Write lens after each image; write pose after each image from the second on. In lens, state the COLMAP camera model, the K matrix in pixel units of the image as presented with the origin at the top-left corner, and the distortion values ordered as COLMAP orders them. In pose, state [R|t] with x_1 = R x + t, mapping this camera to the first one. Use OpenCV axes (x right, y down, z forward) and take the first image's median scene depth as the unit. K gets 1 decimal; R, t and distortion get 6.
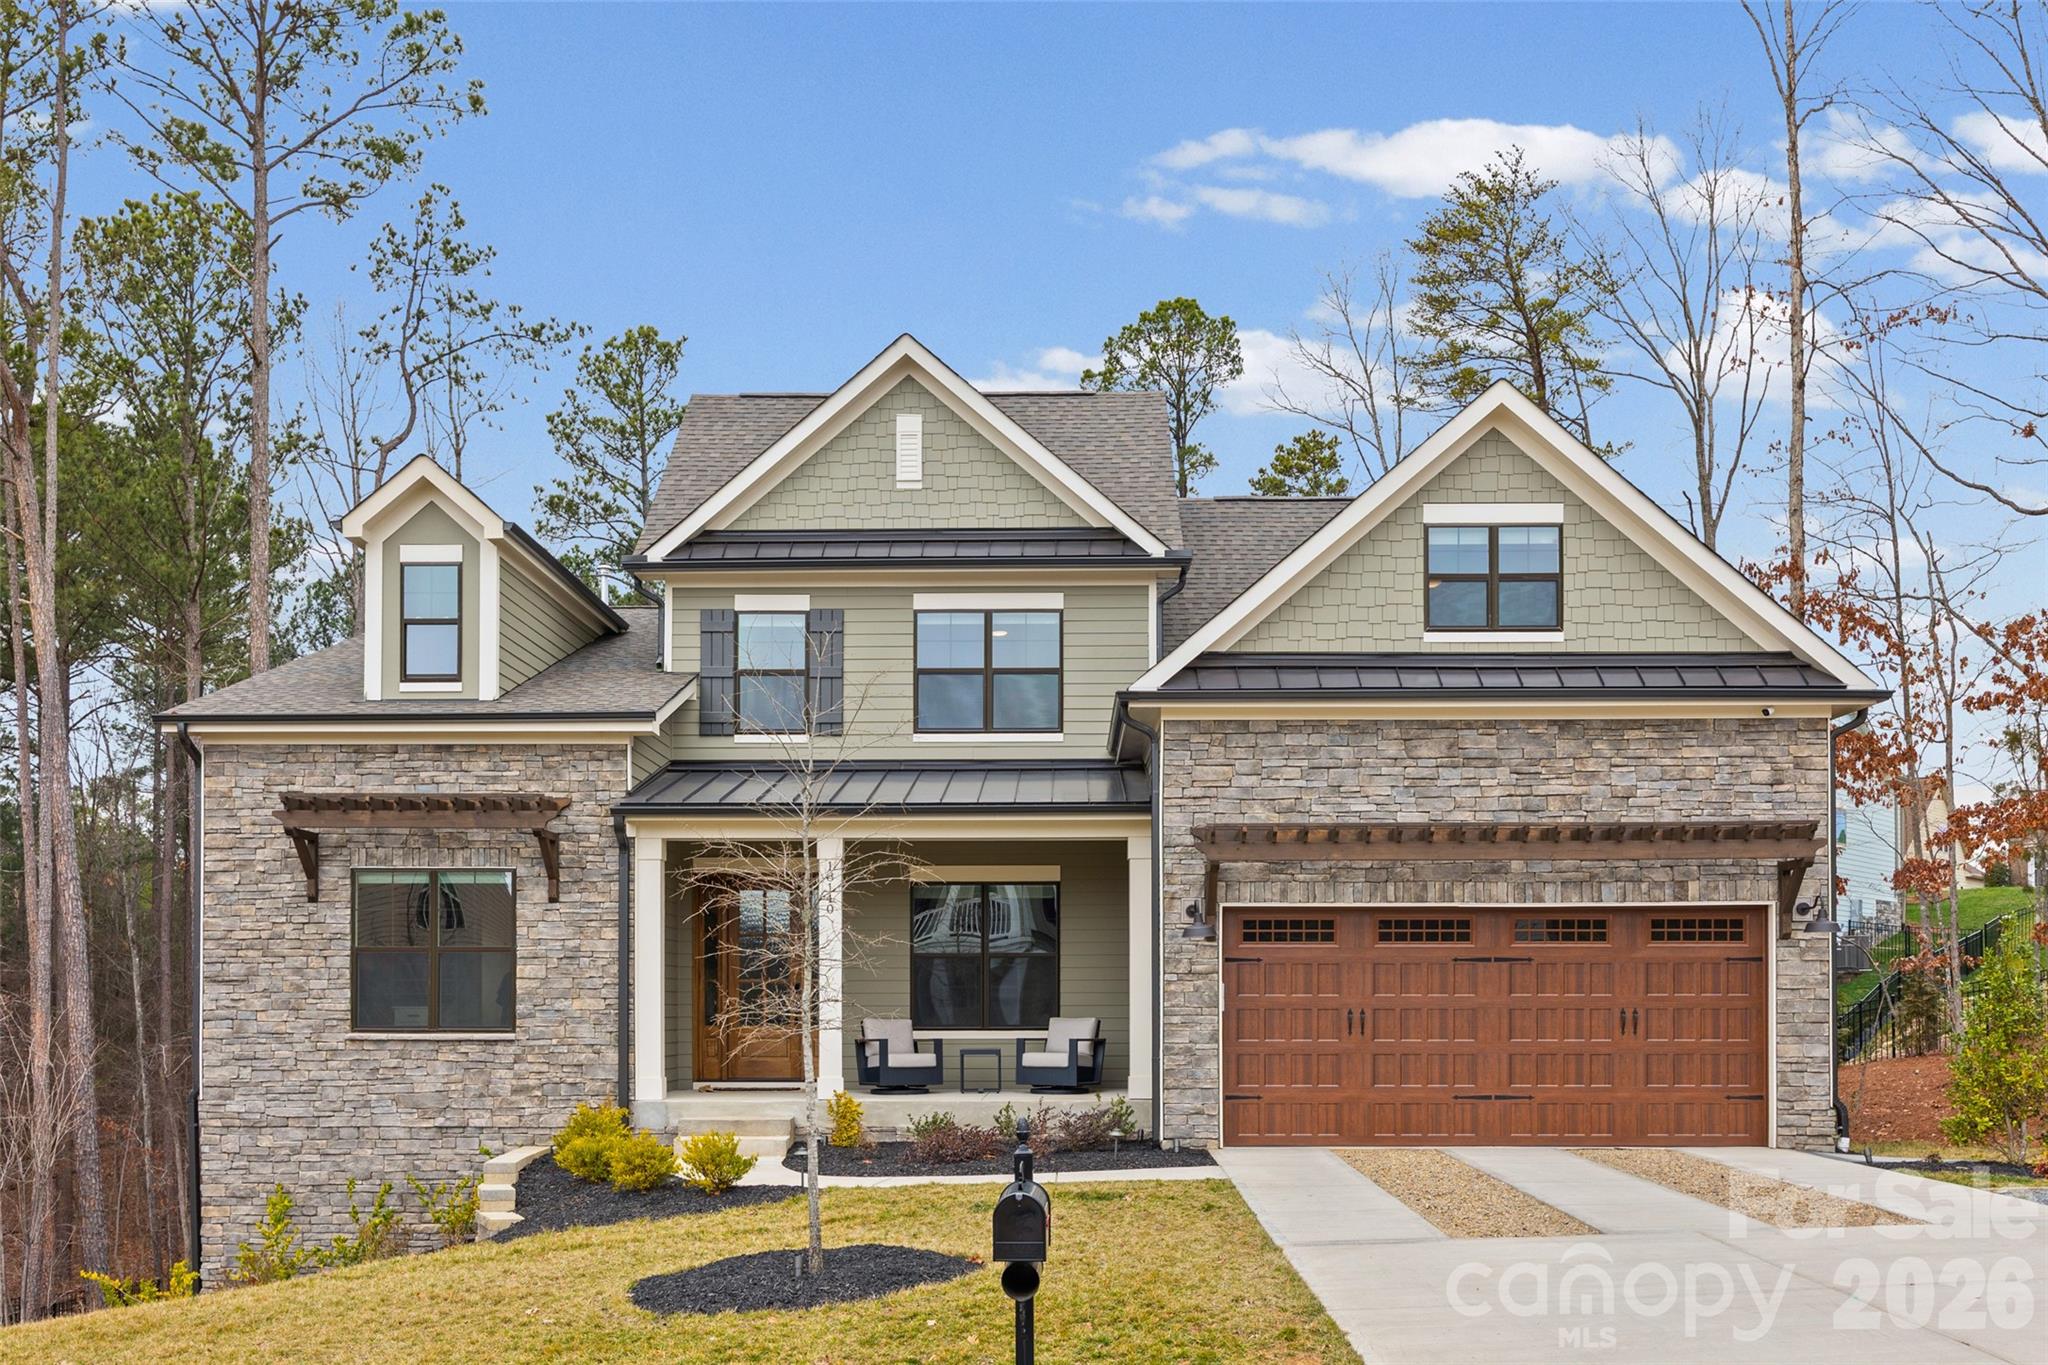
lens RADIAL K [[2822.7, 0, 1024.0], [0, 2822.7, 682.5], [0, 0, 1]] dist [-0.019548, 0.019370]
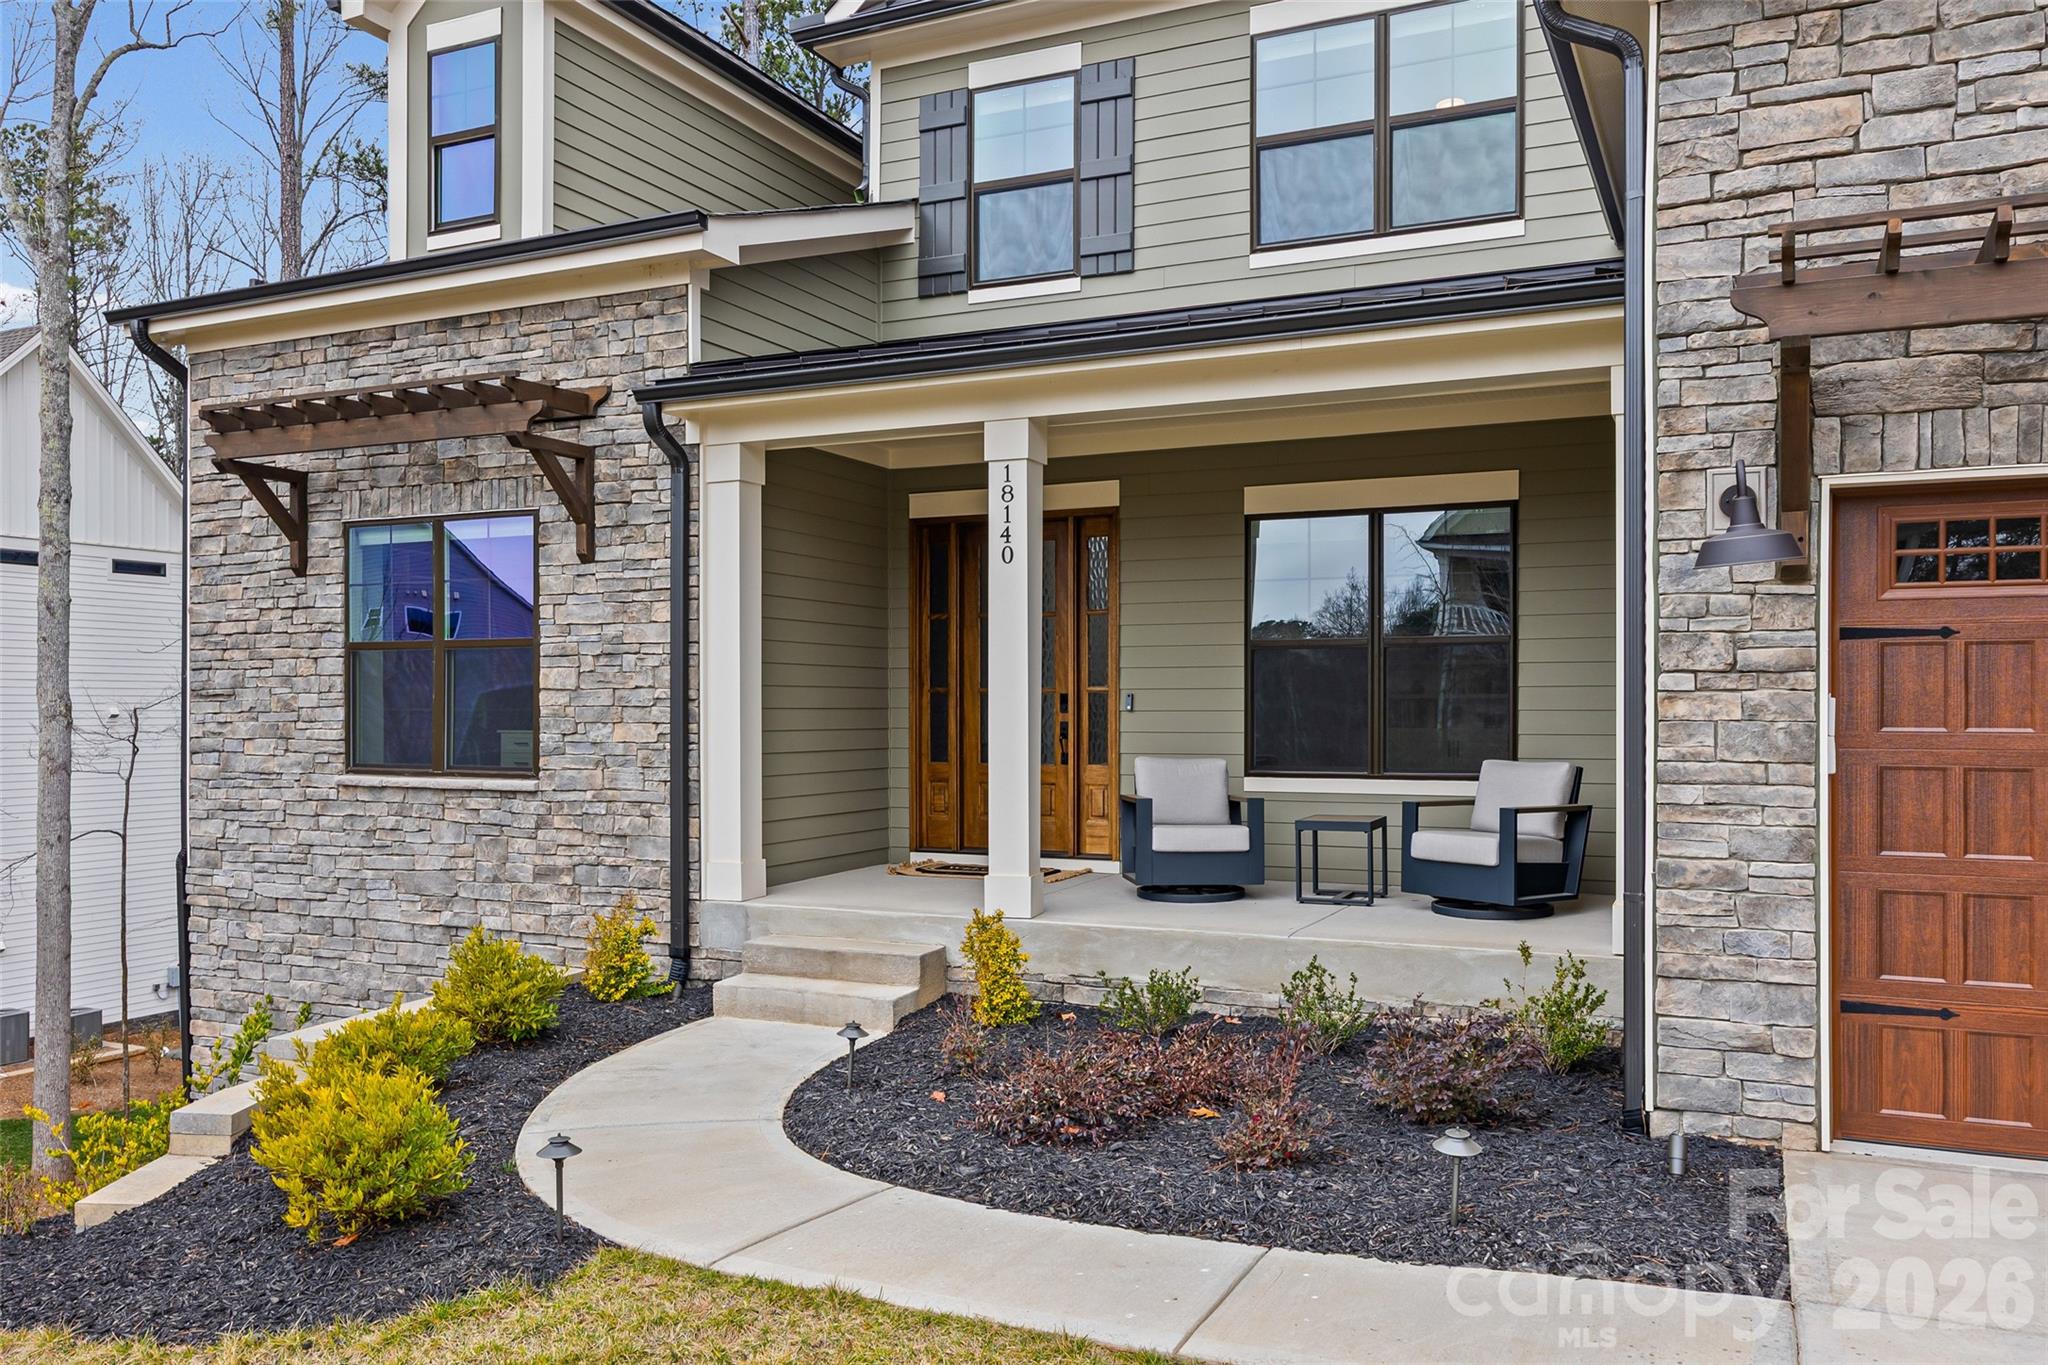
lens RADIAL K [[1608.0, 0, 1024.0], [0, 1608.0, 682.5], [0, 0, 1]] dist [-0.005639, 0.004248]
pose [[0.901891, -0.005739, -0.431925, 0.062997], [0.051145, 0.994297, 0.093585, 0.076392], [0.428924, -0.106494, 0.897041, 0.735490]]
